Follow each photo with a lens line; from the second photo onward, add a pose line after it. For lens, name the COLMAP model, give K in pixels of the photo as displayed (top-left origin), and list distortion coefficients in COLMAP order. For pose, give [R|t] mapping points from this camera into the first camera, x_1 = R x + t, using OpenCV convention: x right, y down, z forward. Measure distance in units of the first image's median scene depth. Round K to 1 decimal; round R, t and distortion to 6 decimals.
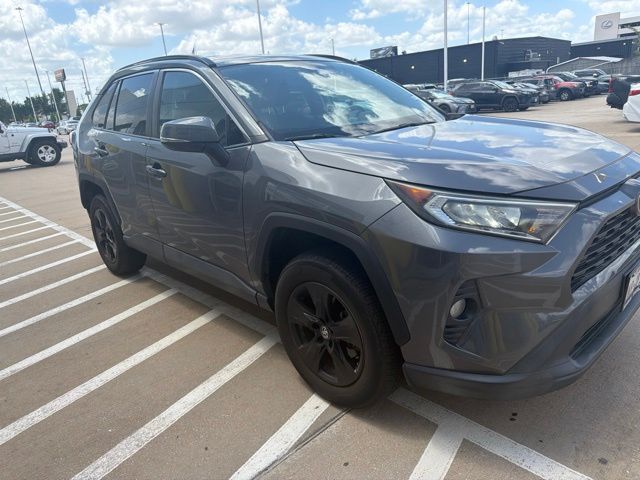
lens RADIAL K [[458.0, 0, 323.7], [0, 458.0, 239.1], [0, 0, 1]] dist [0.031139, -0.042554]
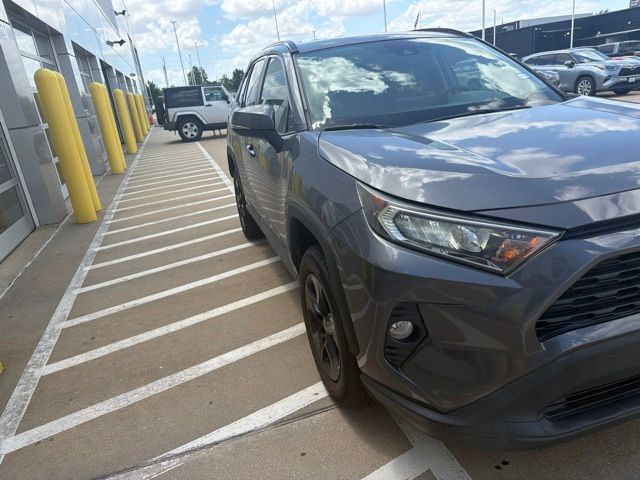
lens RADIAL K [[458.0, 0, 321.8], [0, 458.0, 234.5], [0, 0, 1]] dist [0.031139, -0.042554]
pose [[0.898272, 0.119709, -0.422819, 0.339998], [-0.094142, 0.992264, 0.080927, -0.064399], [0.429236, -0.032889, 0.902593, 0.075023]]
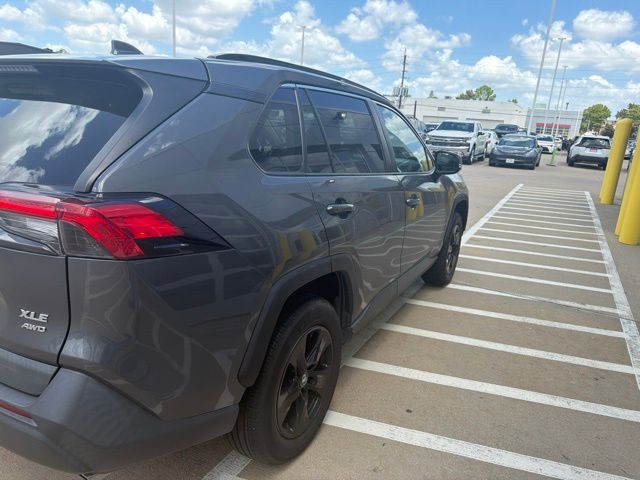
lens RADIAL K [[458.0, 0, 317.1], [0, 458.0, 242.5], [0, 0, 1]] dist [0.031139, -0.042554]
pose [[-0.305652, -0.198878, 0.931141, -1.512043], [0.237419, 0.931133, 0.276811, -0.474699], [-0.922068, 0.305679, -0.237385, 1.754456]]
